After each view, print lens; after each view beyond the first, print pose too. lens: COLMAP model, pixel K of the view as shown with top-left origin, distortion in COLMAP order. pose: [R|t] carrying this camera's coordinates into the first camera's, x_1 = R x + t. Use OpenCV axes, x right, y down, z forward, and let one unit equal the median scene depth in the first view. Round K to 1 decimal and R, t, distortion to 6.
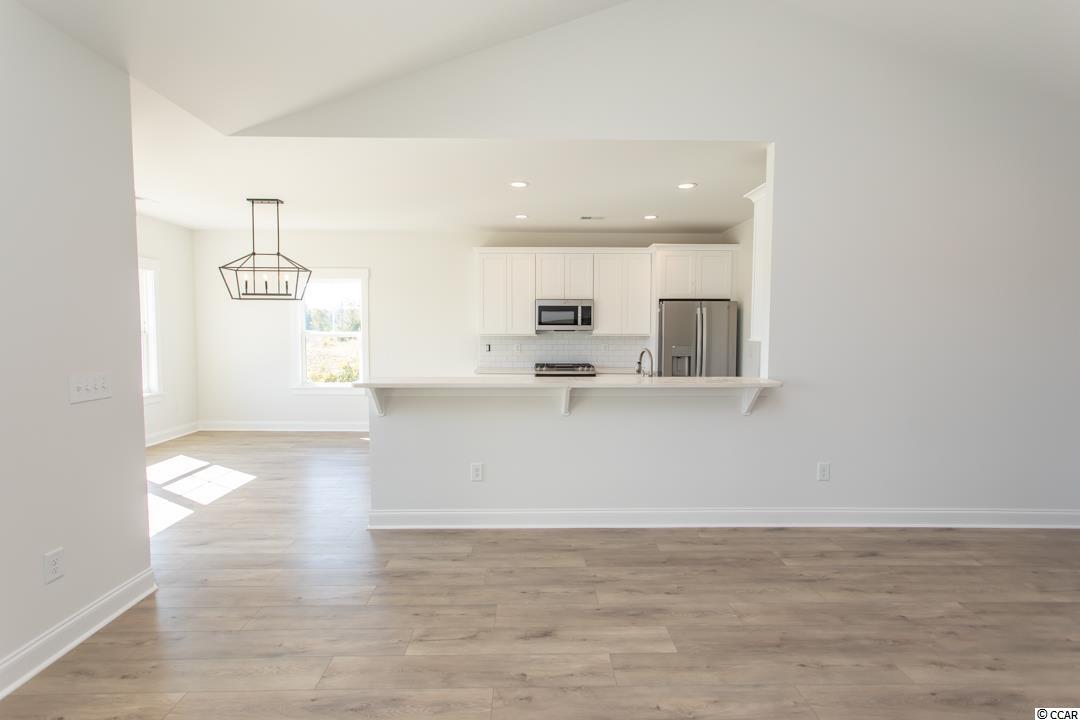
lens RADIAL K [[510.1, 0, 536.6], [0, 510.1, 356.2], [0, 0, 1]] dist [0.001526, 0.001913]
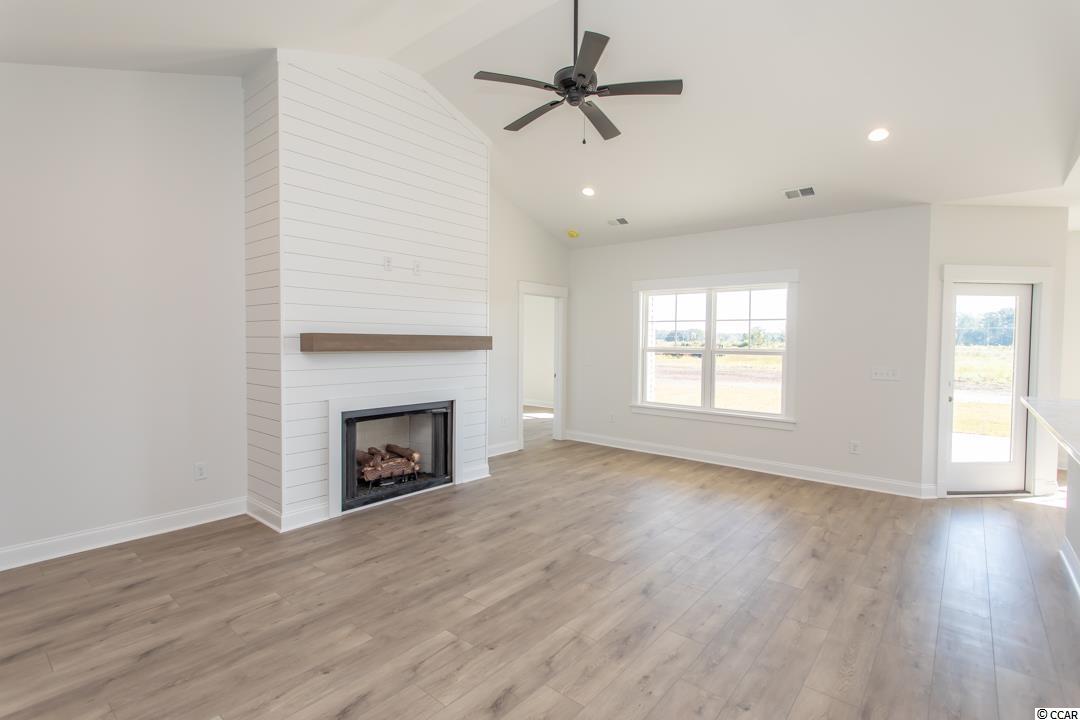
lens RADIAL K [[510.1, 0, 536.6], [0, 510.1, 356.2], [0, 0, 1]] dist [0.001526, 0.001913]
pose [[-0.657272, 0.011571, -0.753565, 1.211017], [-0.056023, 0.996366, 0.064163, -0.047638], [0.751568, 0.084389, -0.654235, 0.982994]]
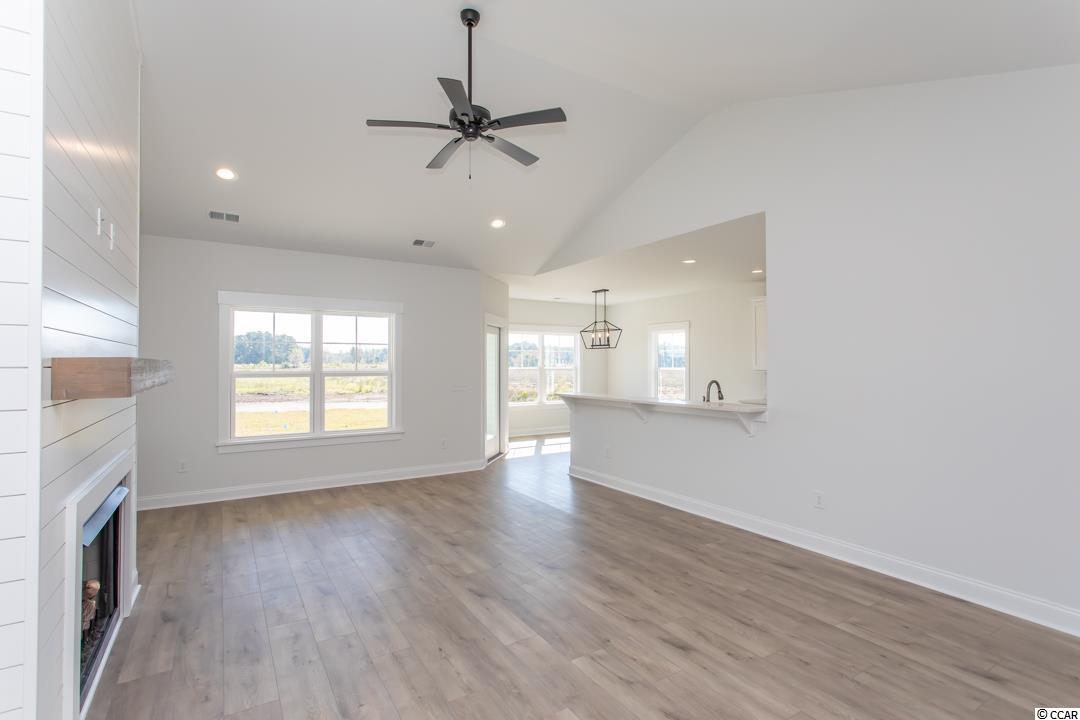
lens RADIAL K [[510.1, 0, 536.6], [0, 510.1, 356.2], [0, 0, 1]] dist [0.001526, 0.001913]
pose [[0.513959, -0.017435, -0.857637, 1.363469], [-0.045708, 0.997816, -0.047676, 0.007898], [0.856596, 0.063705, 0.512040, -0.072699]]
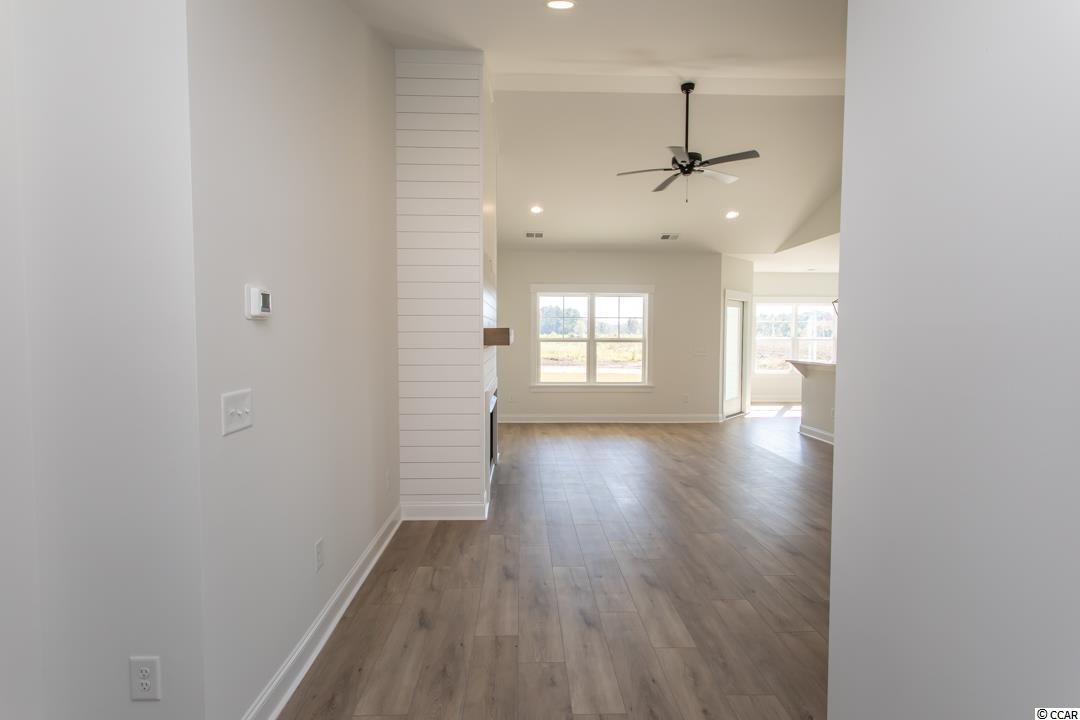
lens RADIAL K [[510.1, 0, 536.6], [0, 510.1, 356.2], [0, 0, 1]] dist [0.001526, 0.001913]
pose [[0.014488, 0.038533, -0.999152, 1.926926], [-0.059545, 0.997517, 0.037607, 0.020672], [0.998121, 0.058949, 0.016746, -0.115228]]
